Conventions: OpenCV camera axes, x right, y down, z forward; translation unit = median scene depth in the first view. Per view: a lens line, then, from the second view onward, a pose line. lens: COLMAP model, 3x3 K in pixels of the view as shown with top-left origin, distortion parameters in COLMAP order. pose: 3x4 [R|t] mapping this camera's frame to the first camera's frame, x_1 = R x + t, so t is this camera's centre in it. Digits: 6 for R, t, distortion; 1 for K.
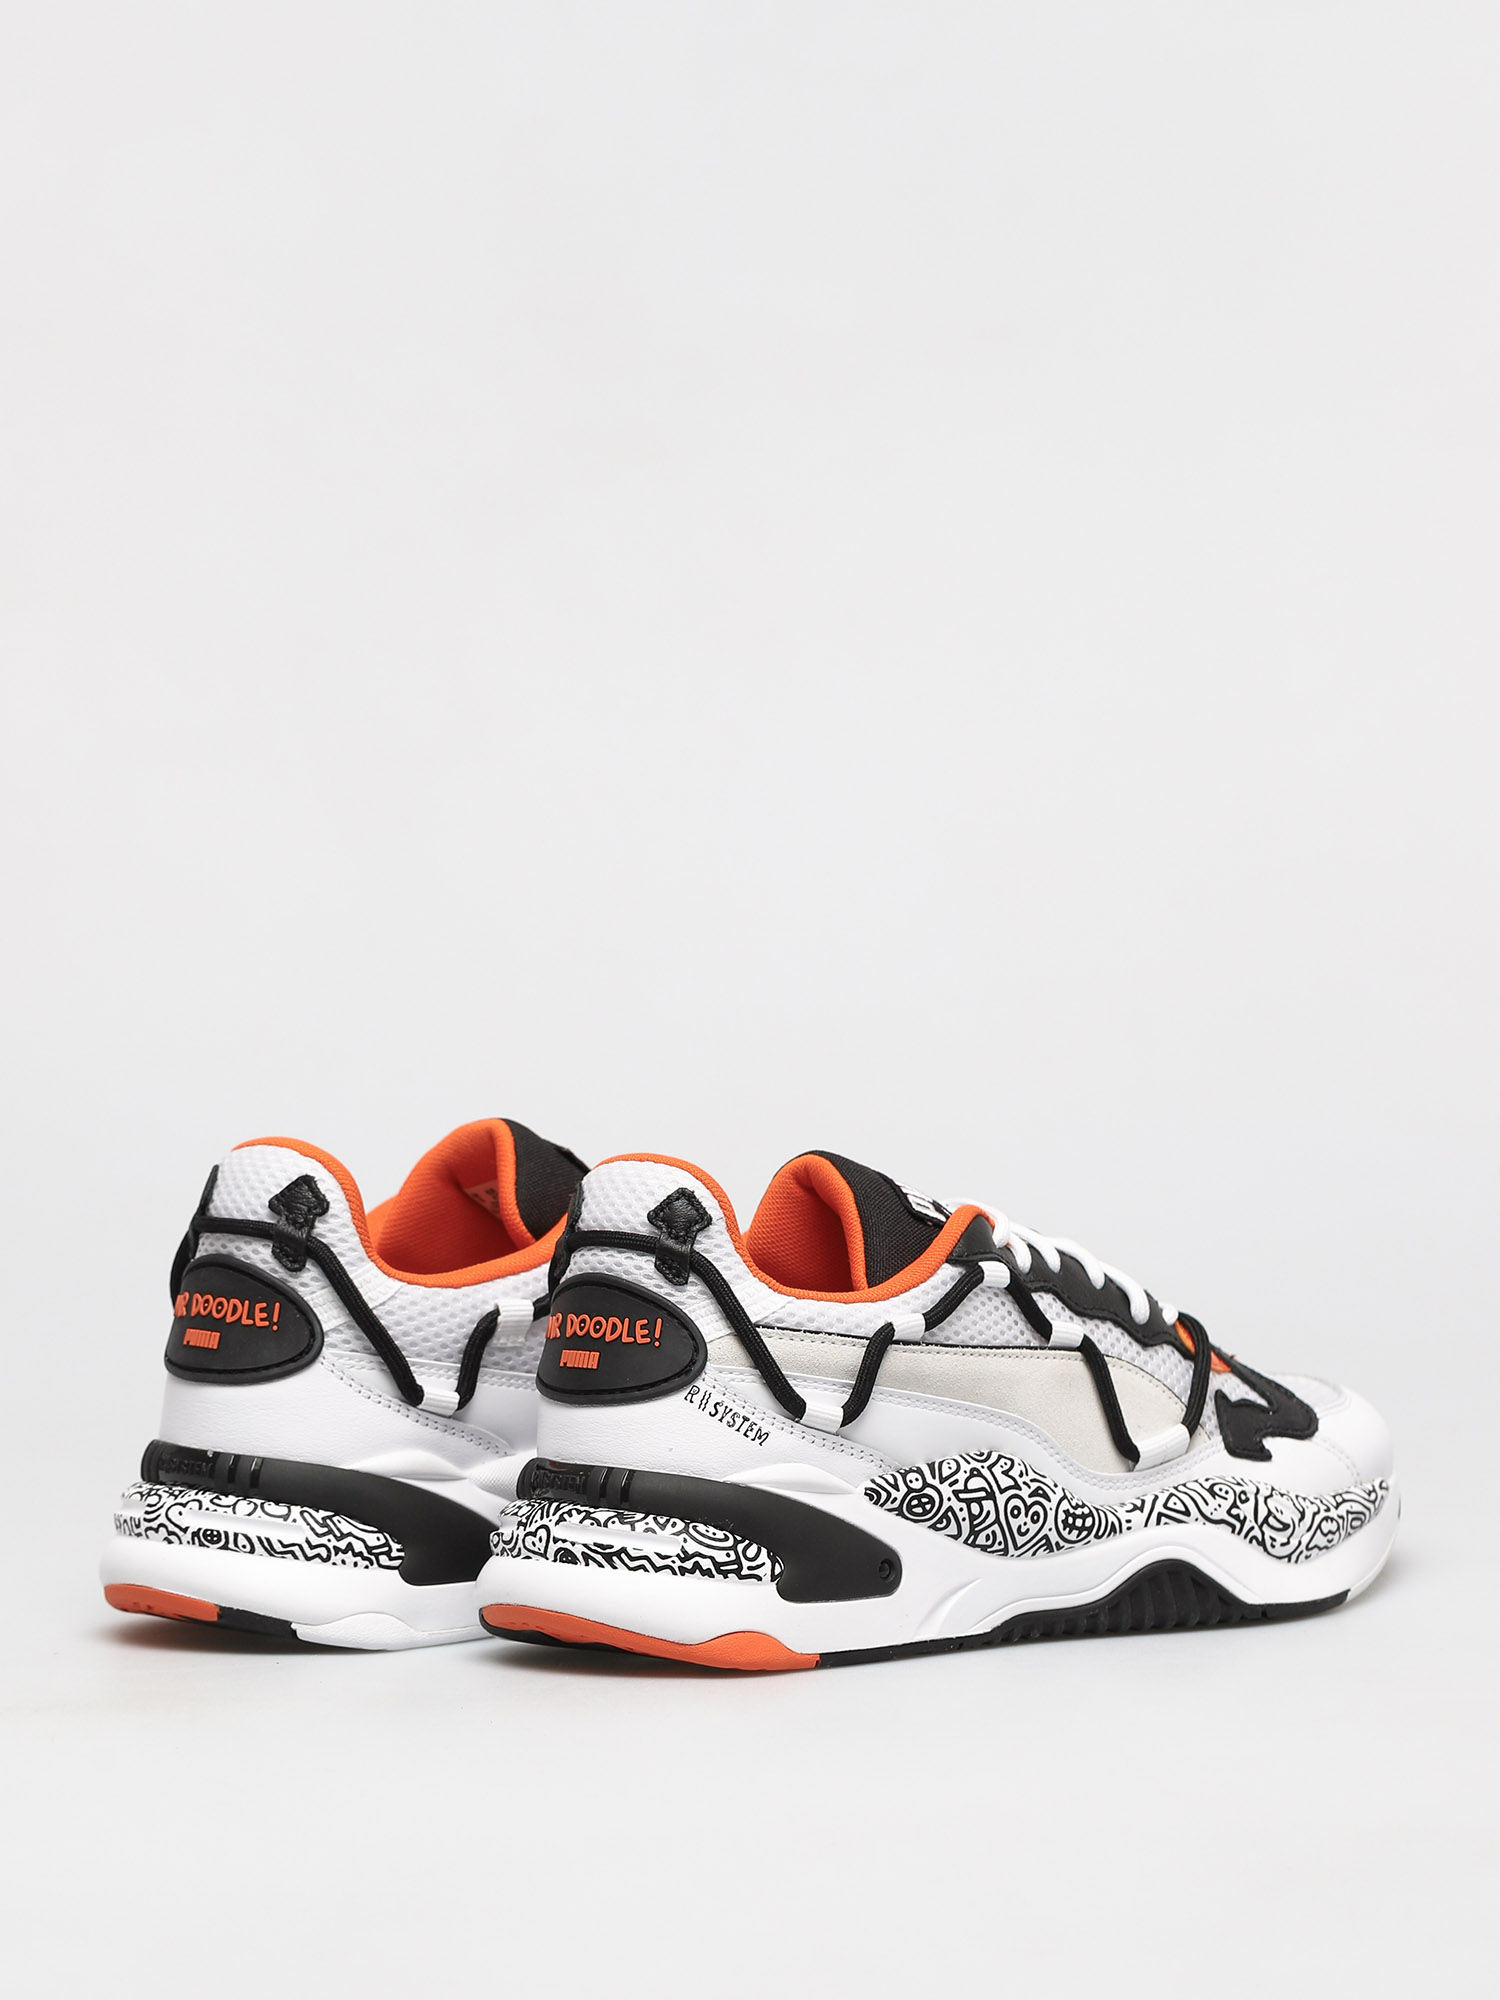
lens RADIAL K [[7995.5, 0, 750.0], [0, 7995.5, 1000.0], [0, 0, 1]] dist [0.706780, -84.317238]
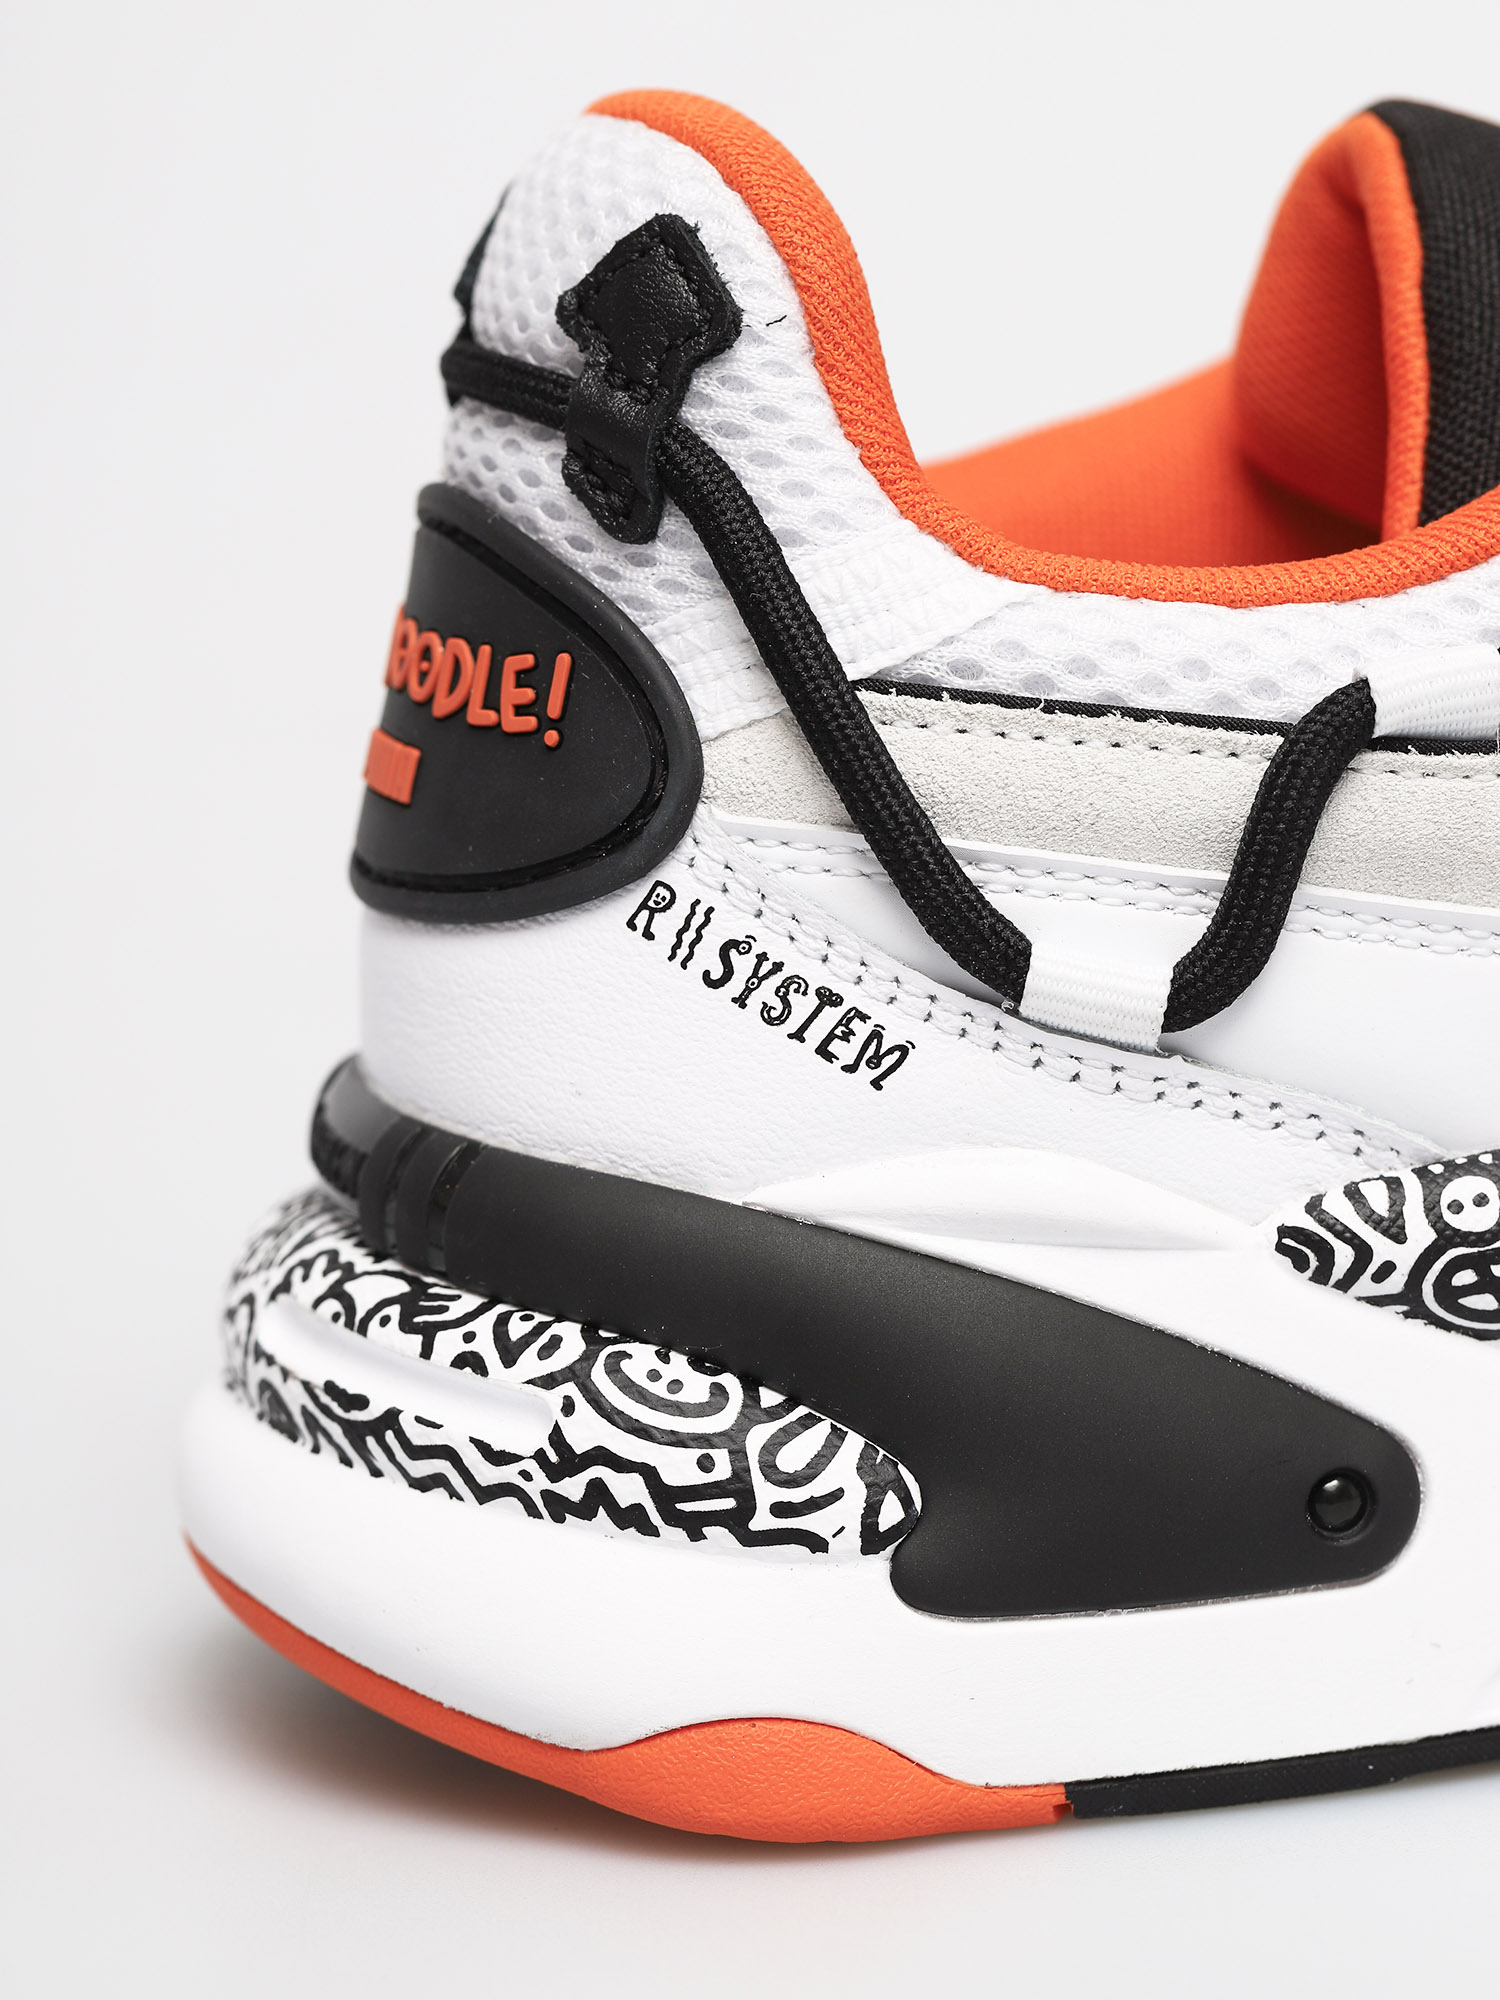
lens RADIAL K [[7995.5, 0, 750.0], [0, 7995.5, 1000.0], [0, 0, 1]] dist [0.706780, -84.317238]
pose [[0.892900, 0.061209, -0.446075, 0.130275], [0.020406, 0.984197, 0.175896, -0.000217], [0.449793, -0.166161, 0.877540, 0.737473]]
